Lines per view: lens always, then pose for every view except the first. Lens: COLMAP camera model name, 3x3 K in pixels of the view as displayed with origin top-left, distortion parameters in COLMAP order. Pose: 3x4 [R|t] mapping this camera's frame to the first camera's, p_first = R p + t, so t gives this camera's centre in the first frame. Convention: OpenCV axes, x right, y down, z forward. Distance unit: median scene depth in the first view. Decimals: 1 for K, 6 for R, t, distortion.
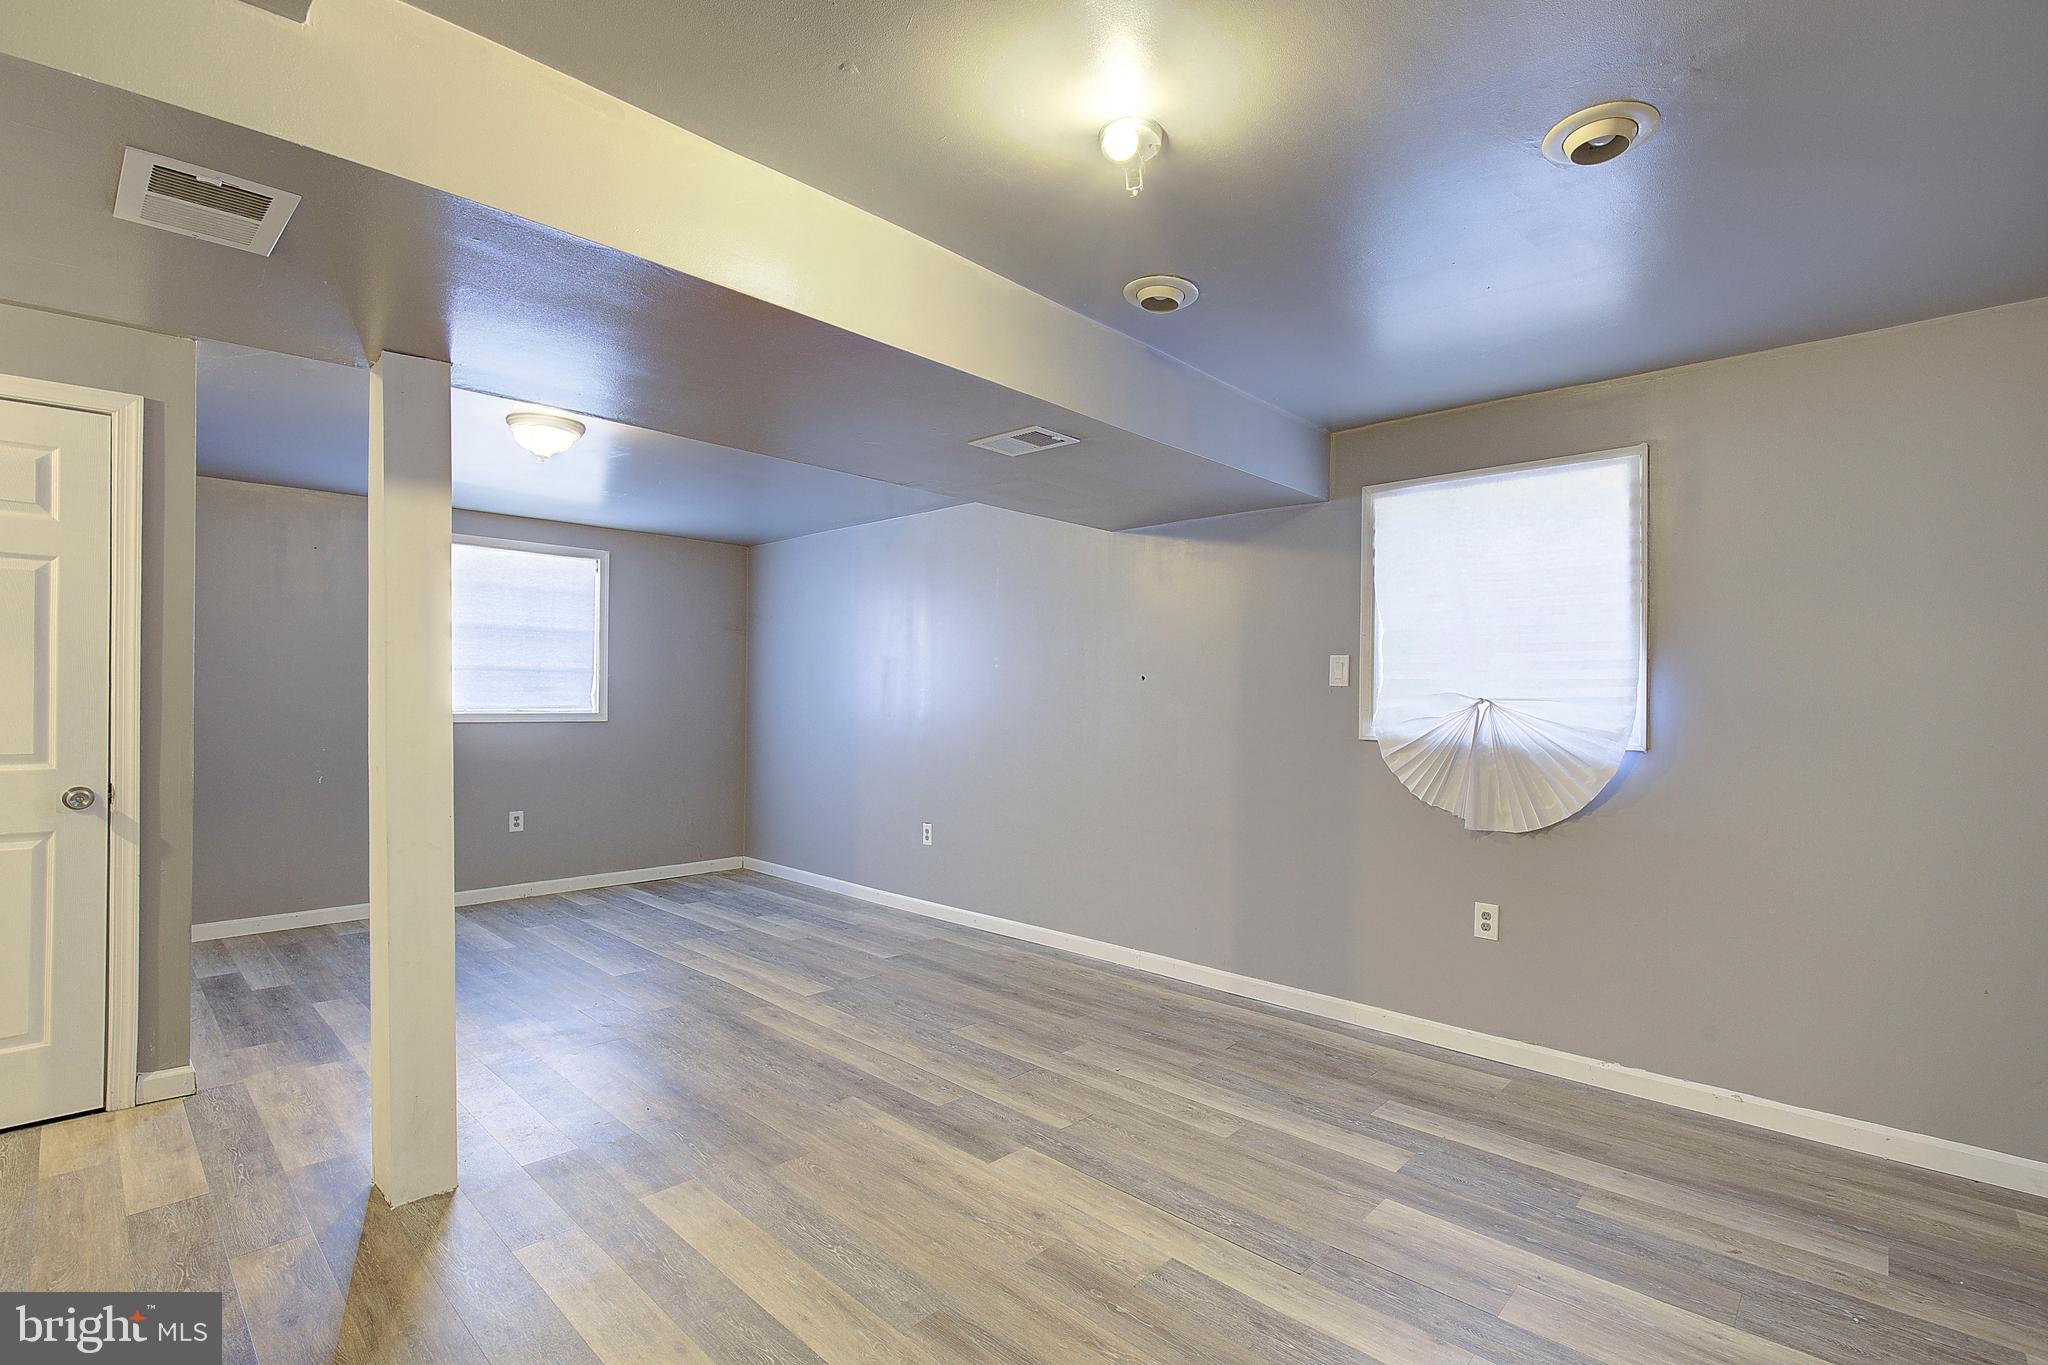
lens RADIAL K [[940.6, 0, 1052.0], [0, 940.6, 696.5], [0, 0, 1]] dist [-0.006123, -0.000334]
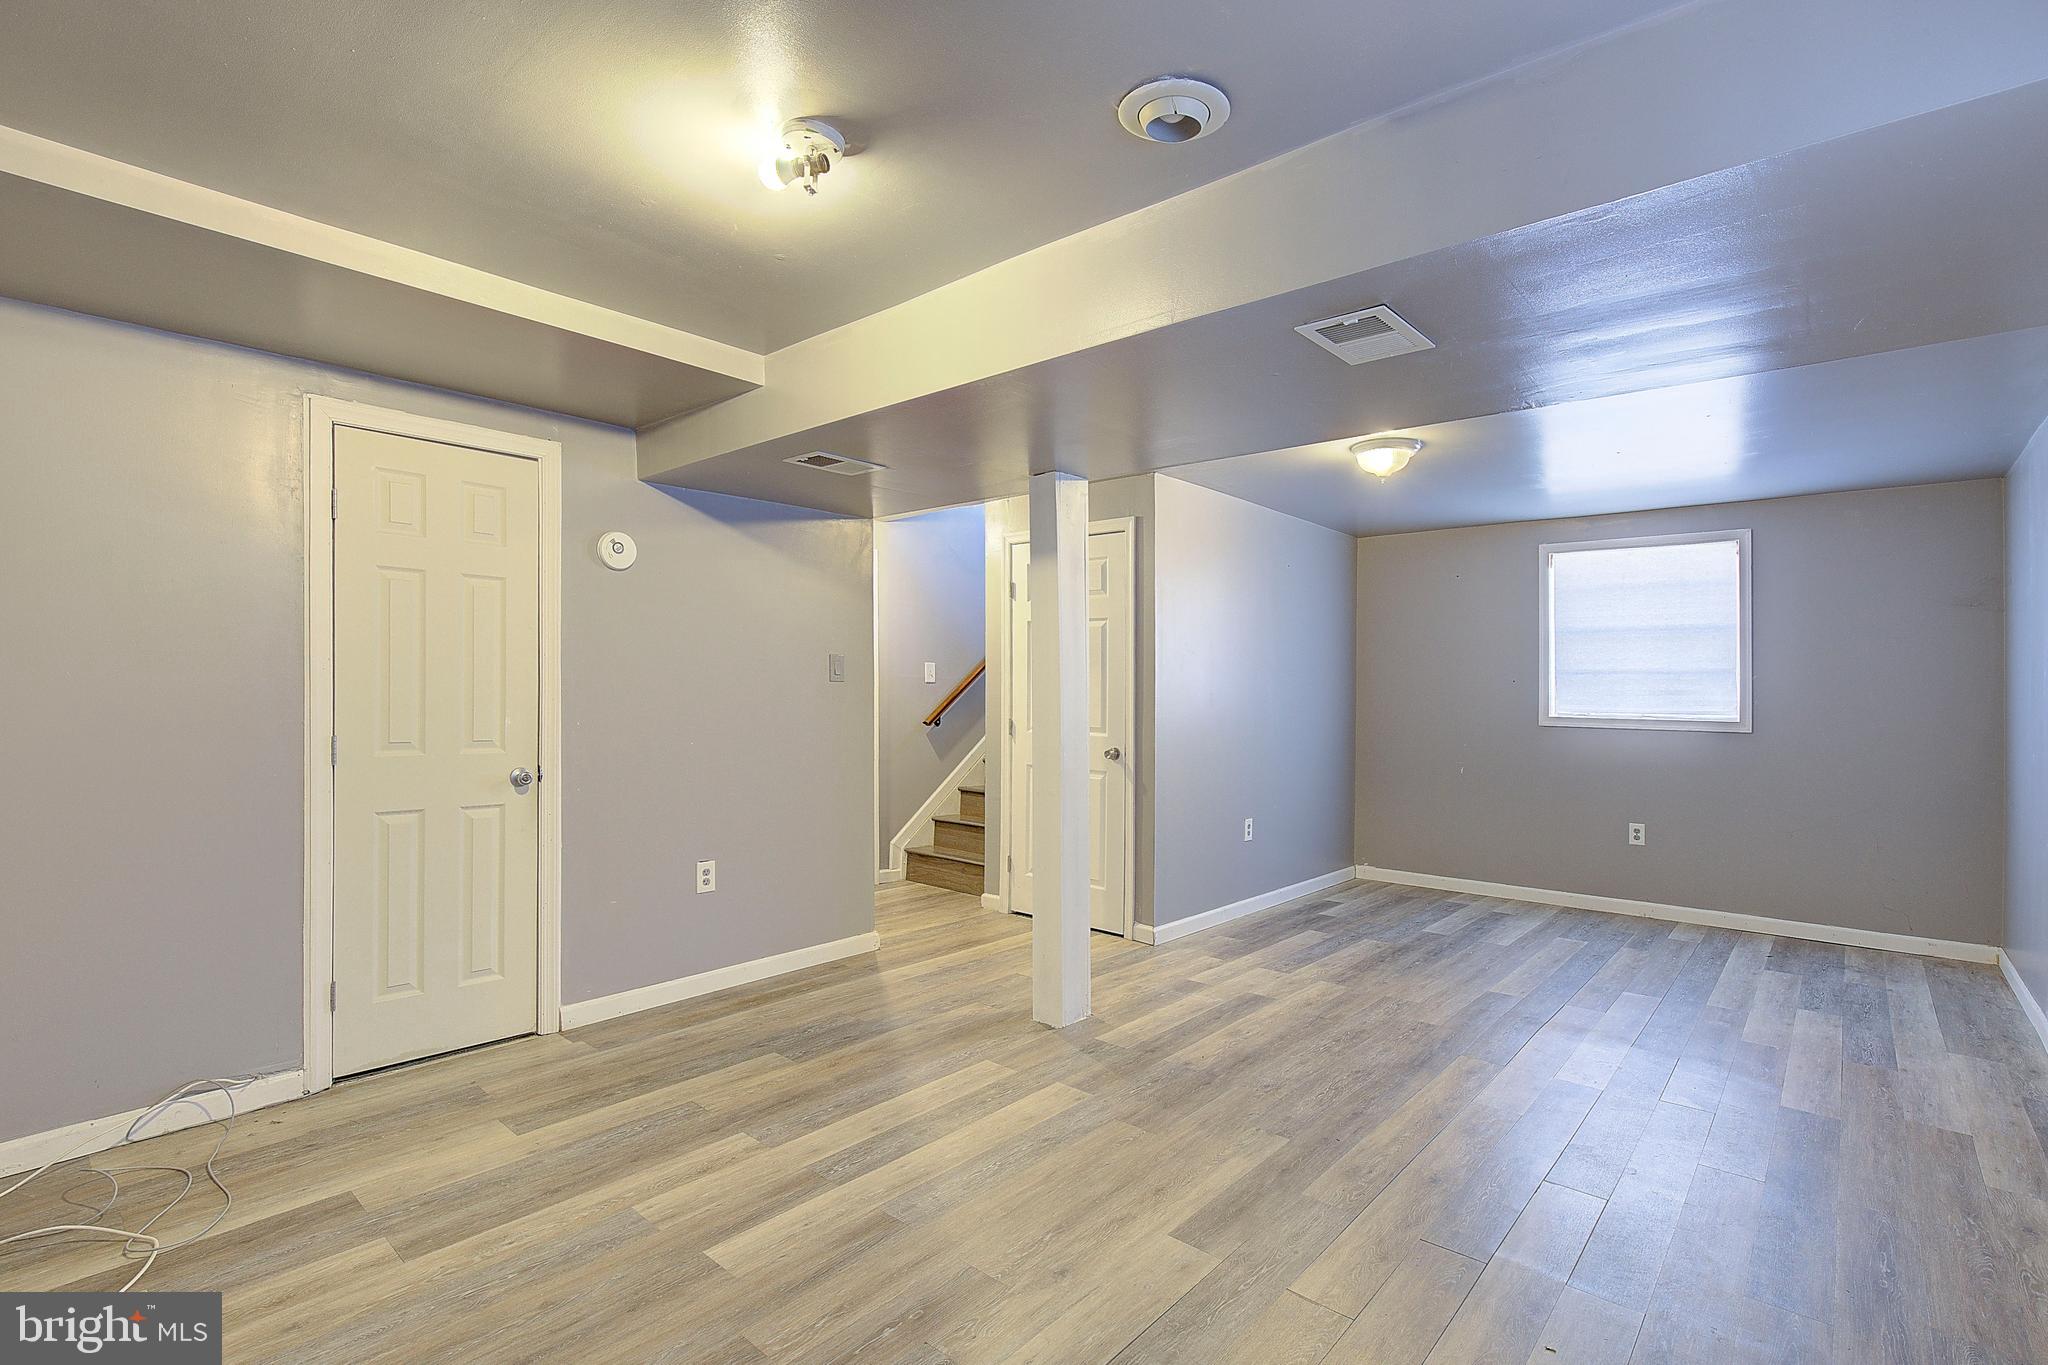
lens RADIAL K [[940.6, 0, 1052.0], [0, 940.6, 696.5], [0, 0, 1]] dist [-0.006123, -0.000334]
pose [[0.063248, -0.004901, -0.997986, 0.645500], [-0.008501, 0.999949, -0.005450, 0.010476], [0.997962, 0.008829, 0.063203, 0.689610]]
